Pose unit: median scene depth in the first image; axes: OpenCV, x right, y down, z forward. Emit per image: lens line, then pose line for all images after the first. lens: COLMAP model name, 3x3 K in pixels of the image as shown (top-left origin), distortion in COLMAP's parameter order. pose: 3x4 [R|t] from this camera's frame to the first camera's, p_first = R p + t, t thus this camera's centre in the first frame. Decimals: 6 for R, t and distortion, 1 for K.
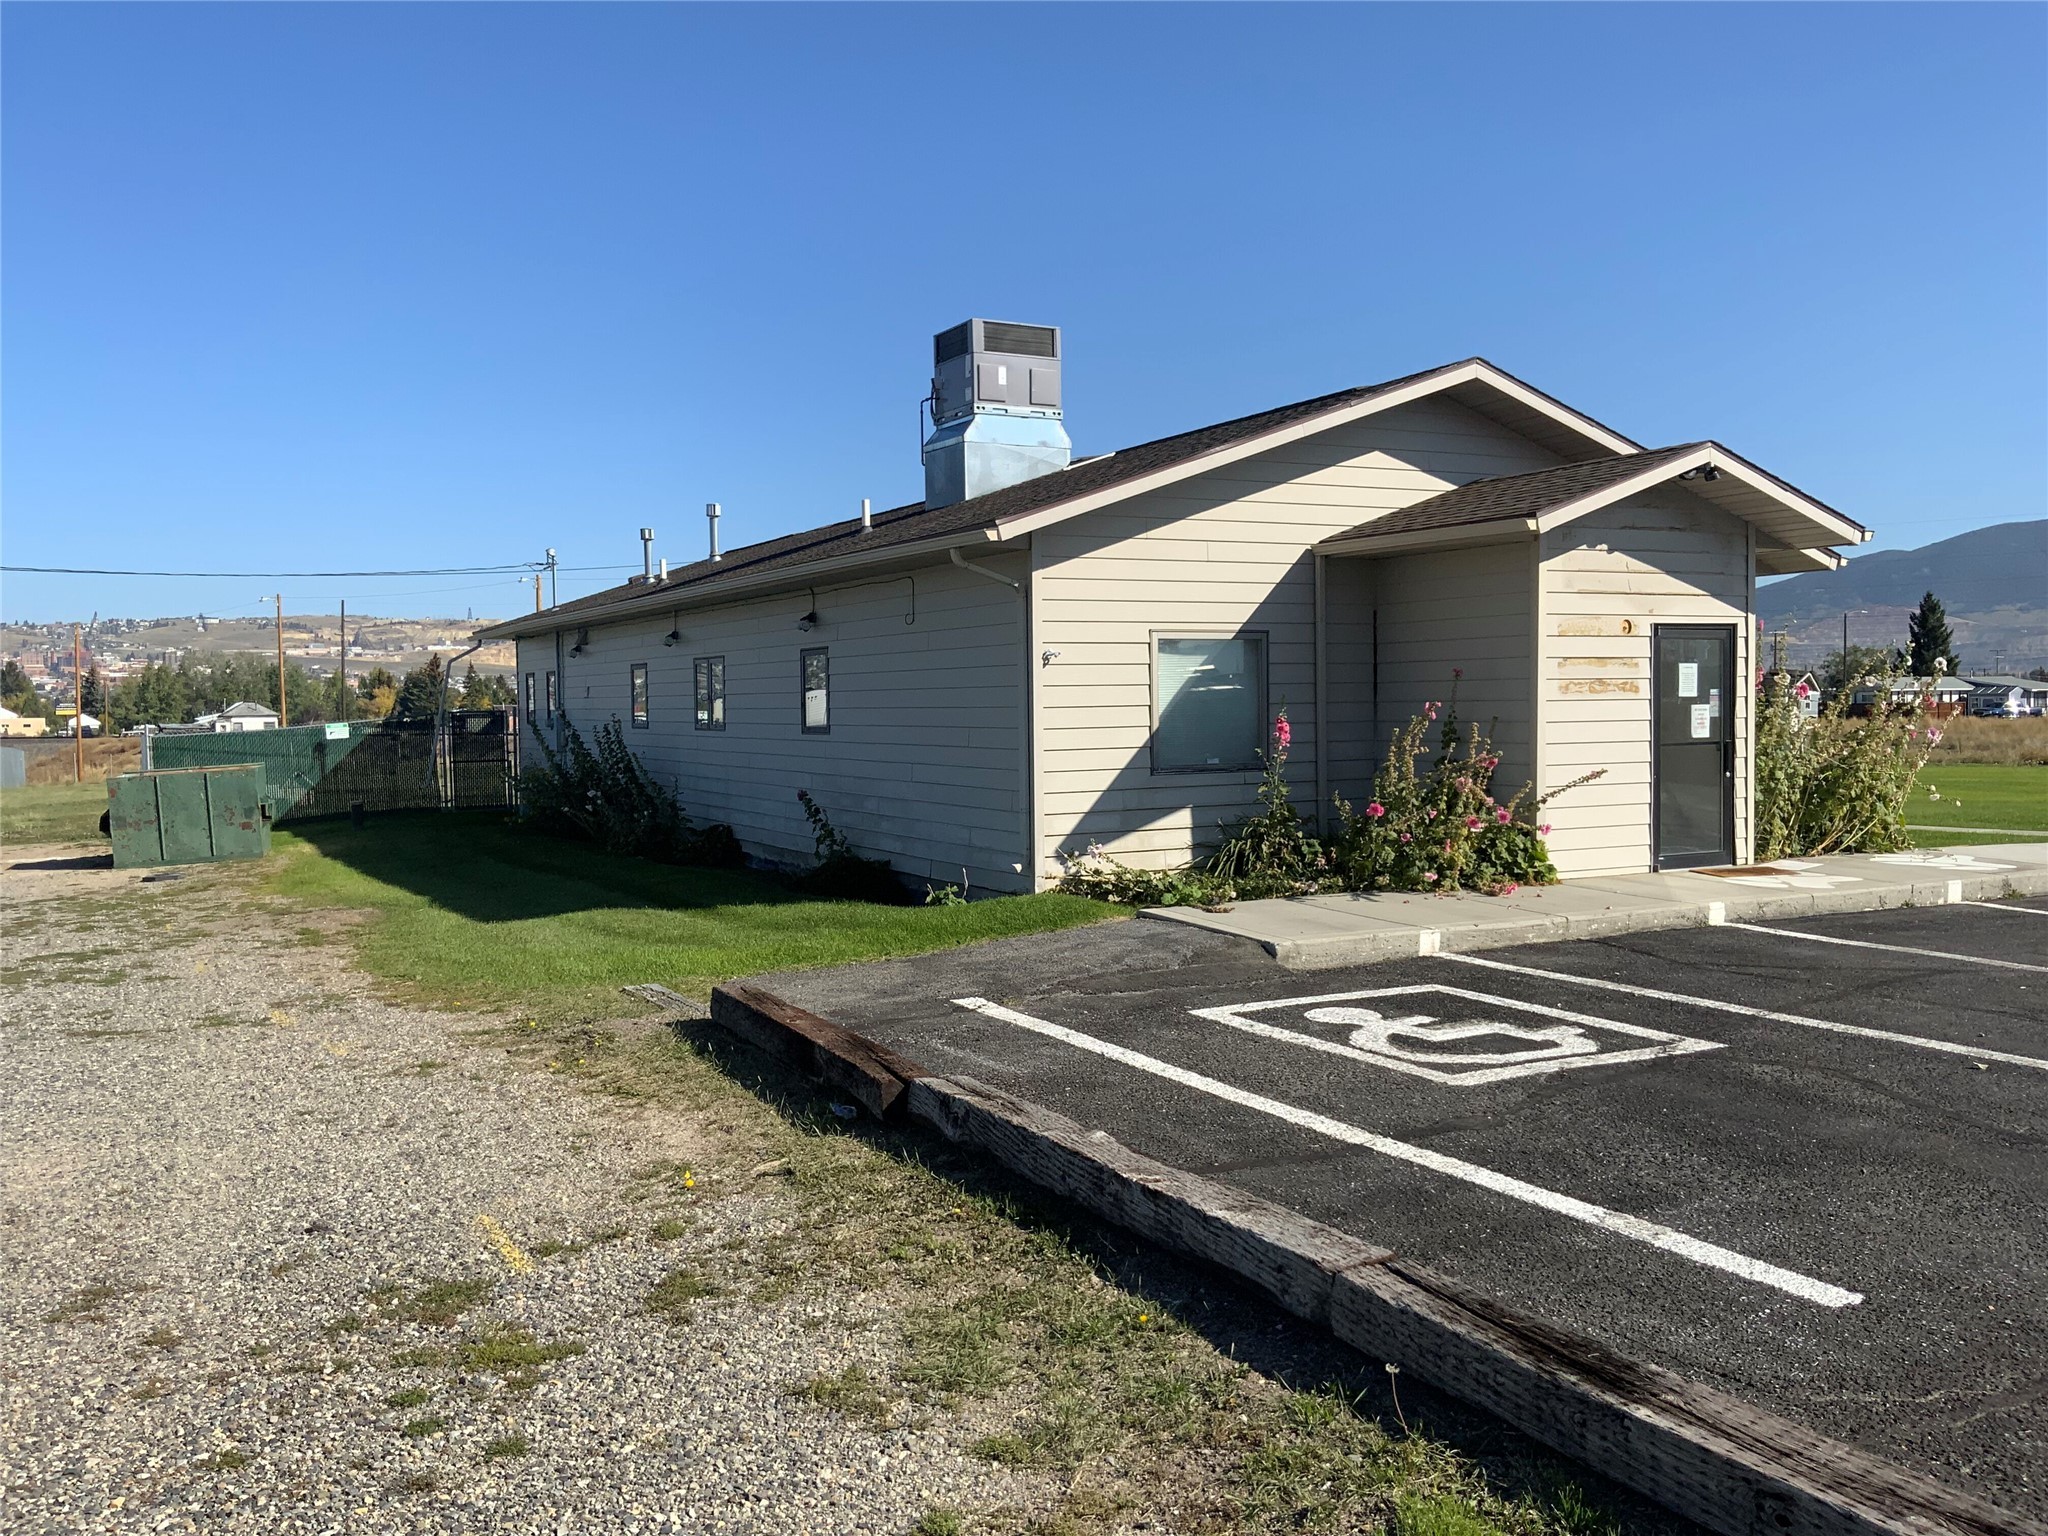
lens RADIAL K [[1725.2, 0, 1011.4], [0, 1725.2, 772.1], [0, 0, 1]] dist [0.049123, -0.019935]
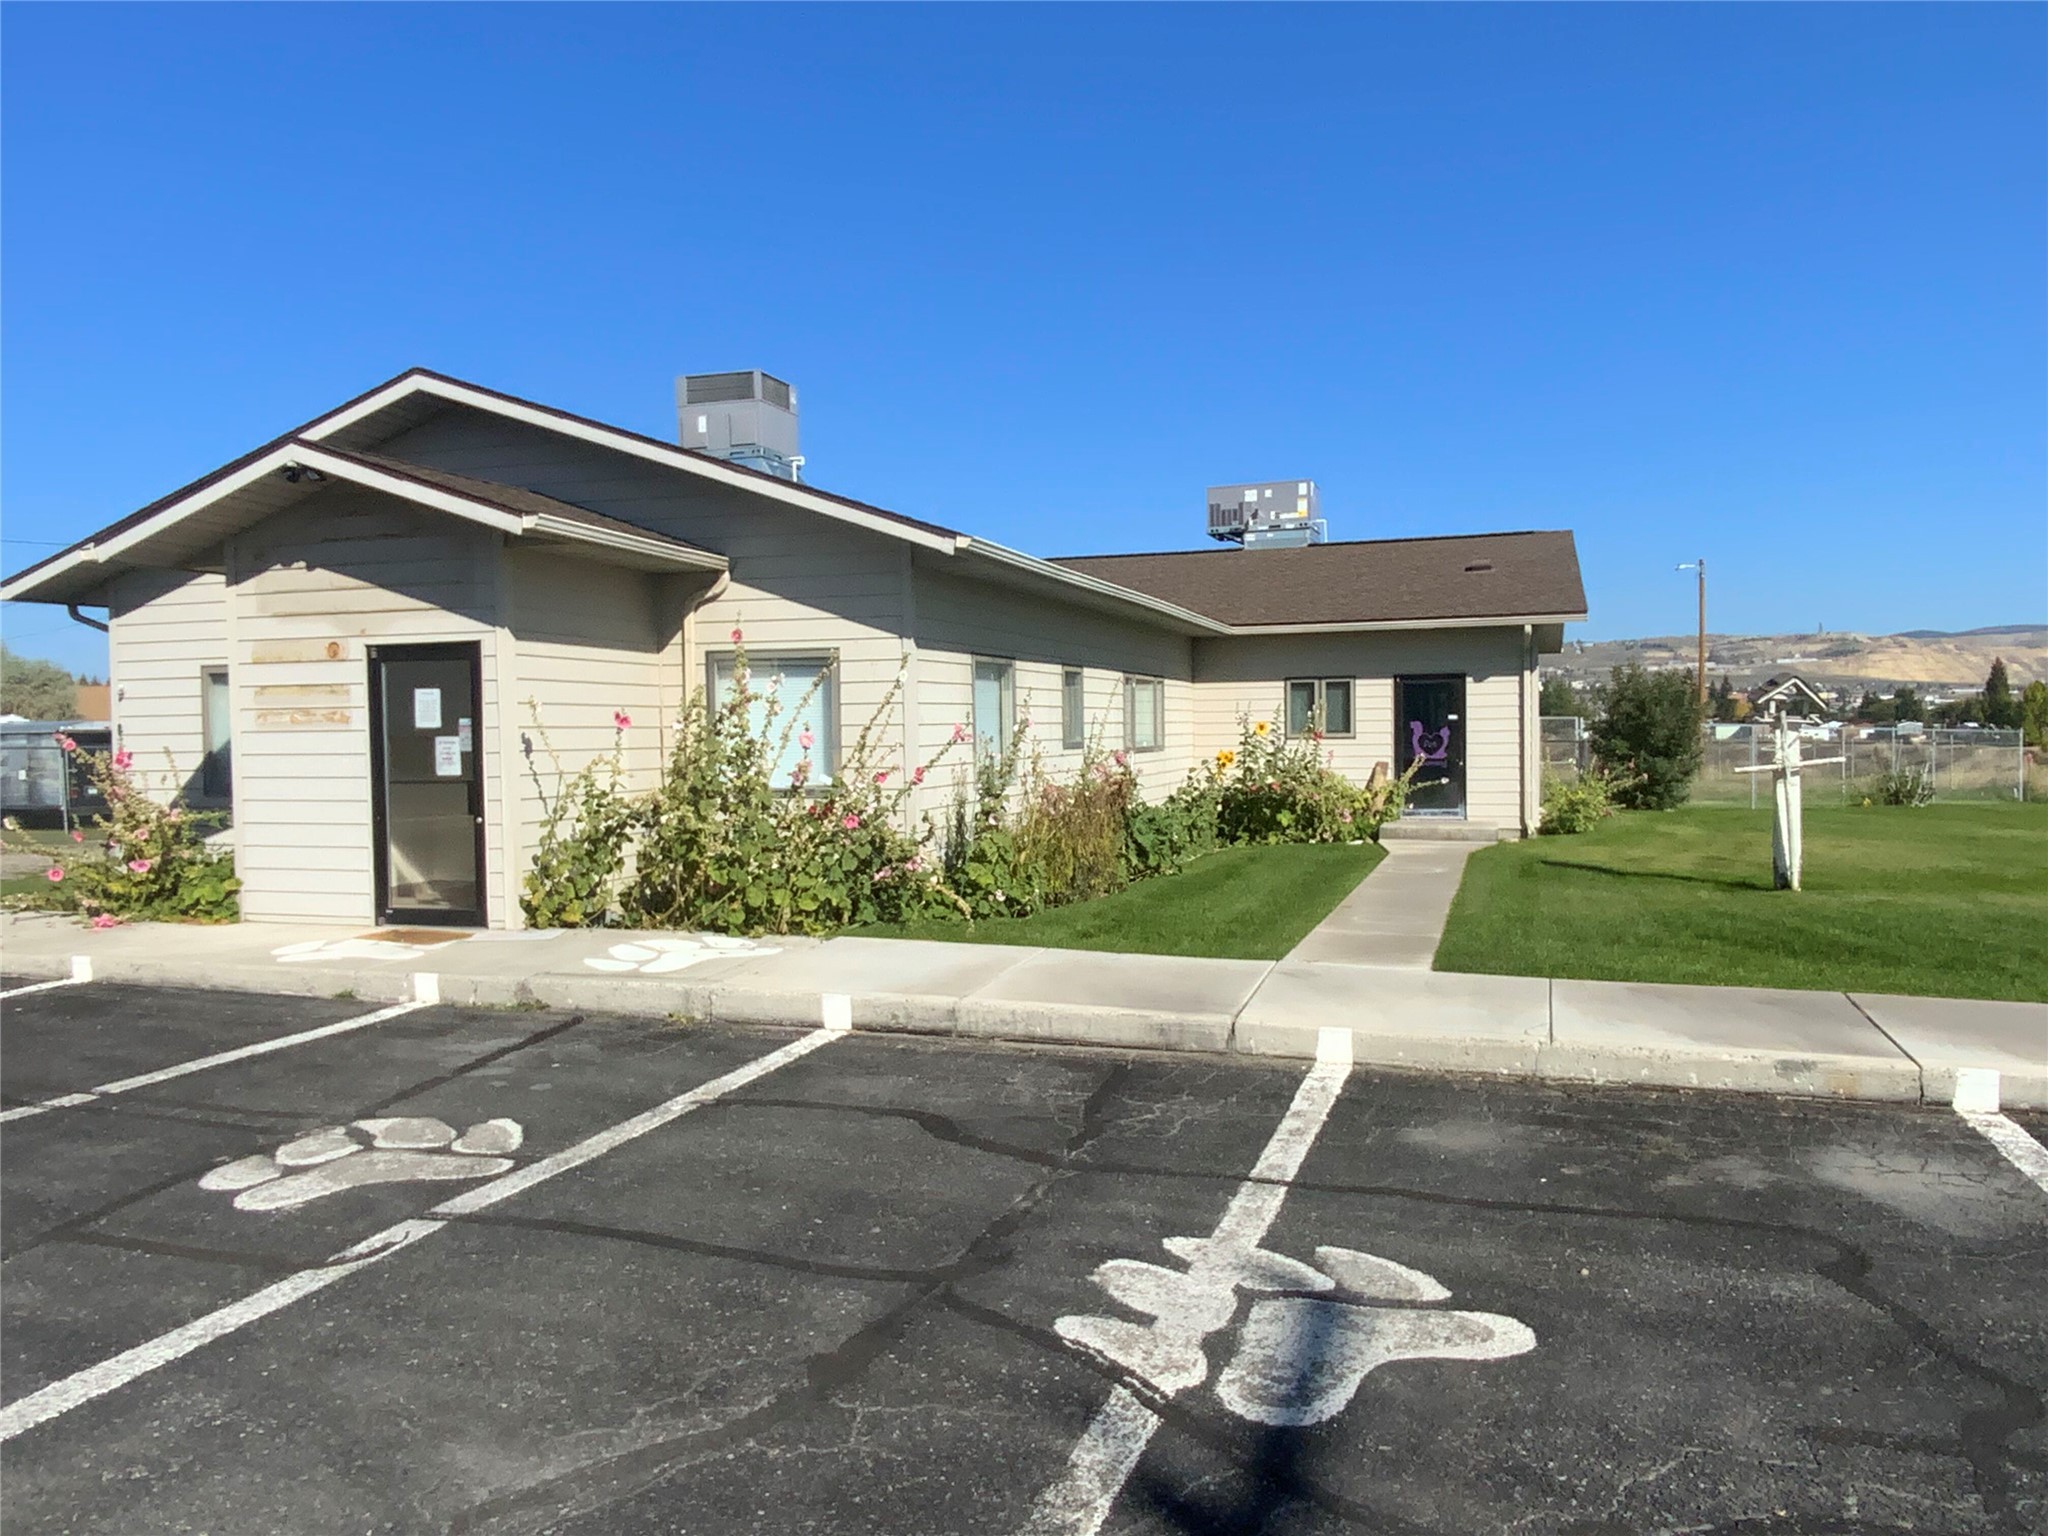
lens RADIAL K [[1471.3, 0, 1022.2], [0, 1471.3, 764.7], [0, 0, 1]] dist [0.045469, -0.006569]
pose [[0.694846, 0.021224, -0.718846, 1.142677], [-0.024374, 0.999685, 0.005956, -0.036975], [0.718746, 0.013383, 0.695144, 0.710230]]
